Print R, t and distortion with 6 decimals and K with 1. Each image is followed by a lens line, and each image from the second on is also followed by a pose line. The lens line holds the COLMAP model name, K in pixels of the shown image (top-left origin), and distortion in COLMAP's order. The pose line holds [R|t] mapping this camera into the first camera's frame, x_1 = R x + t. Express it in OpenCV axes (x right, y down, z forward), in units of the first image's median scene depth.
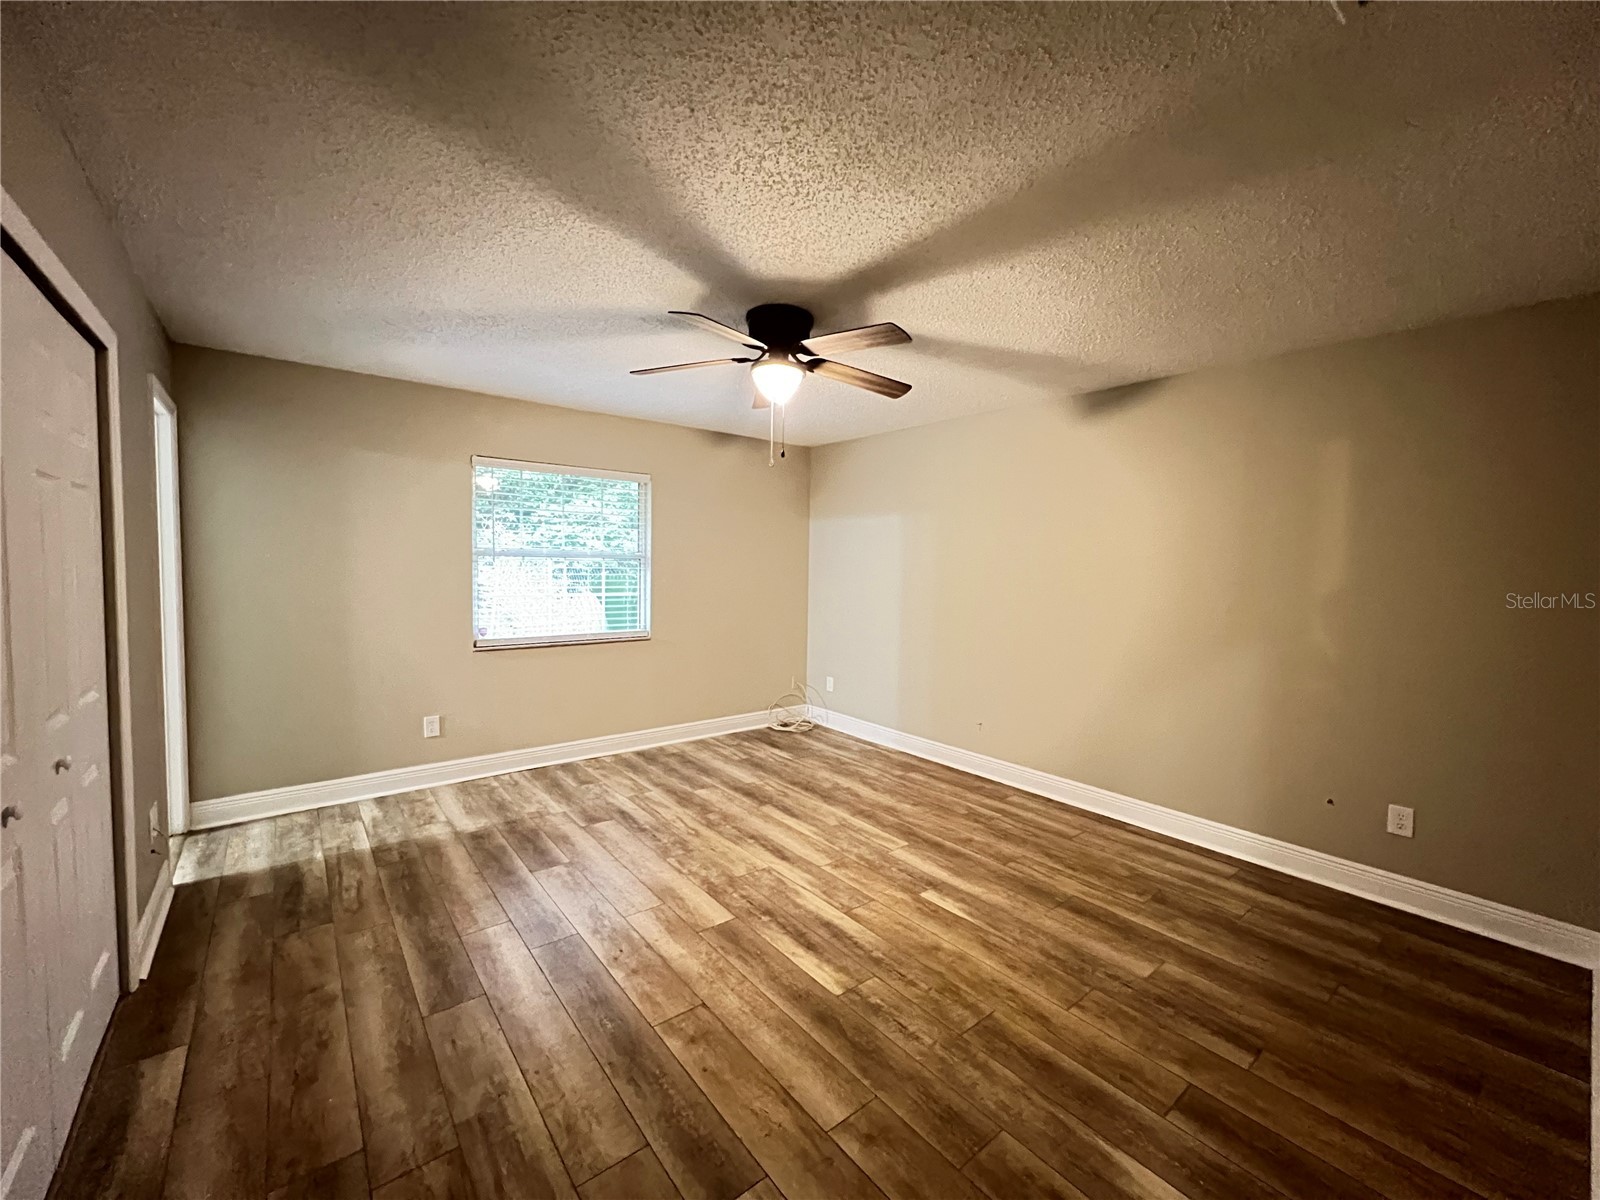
lens RADIAL K [[640.1, 0, 801.4], [0, 640.1, 599.2], [0, 0, 1]] dist [-0.001243, 0.000378]
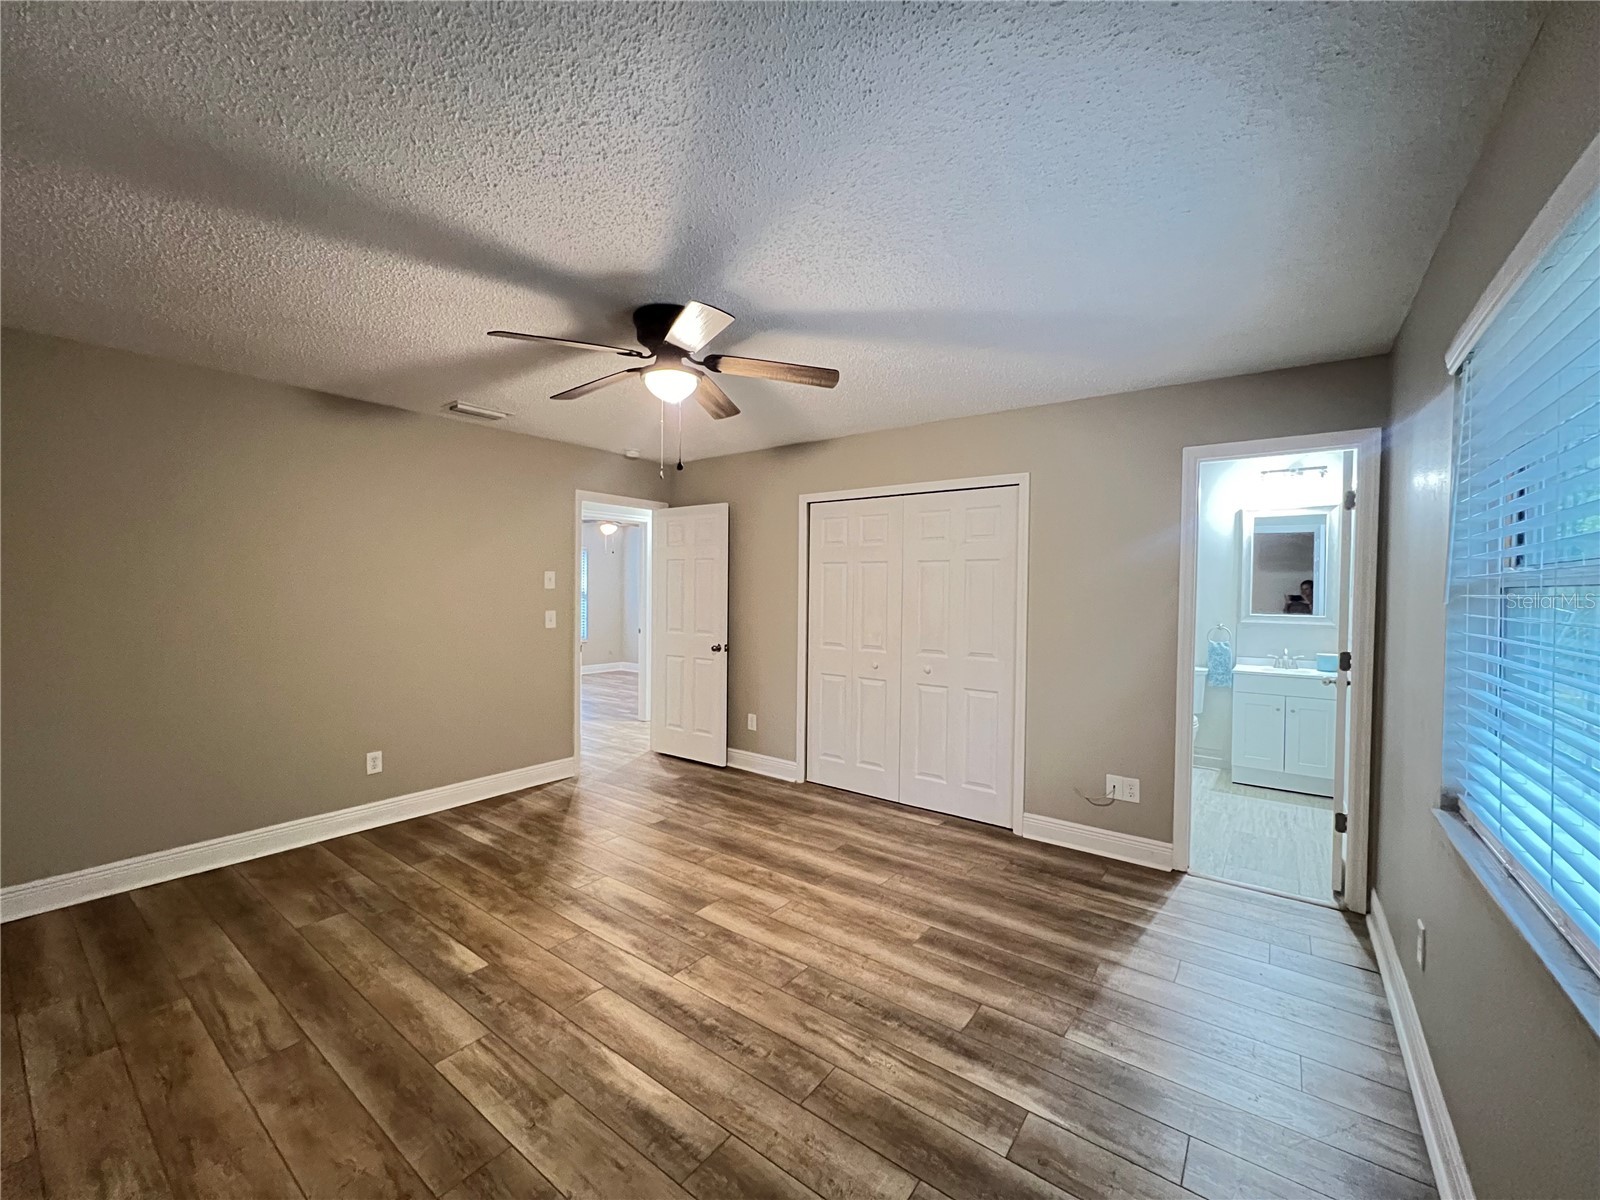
lens RADIAL K [[640.1, 0, 798.2], [0, 640.1, 602.9], [0, 0, 1]] dist [-0.001243, 0.000378]
pose [[-0.969749, -0.024125, -0.242909, 0.001008], [-0.042648, 0.996544, 0.071285, -0.094425], [0.240350, 0.079488, -0.967426, 1.751123]]
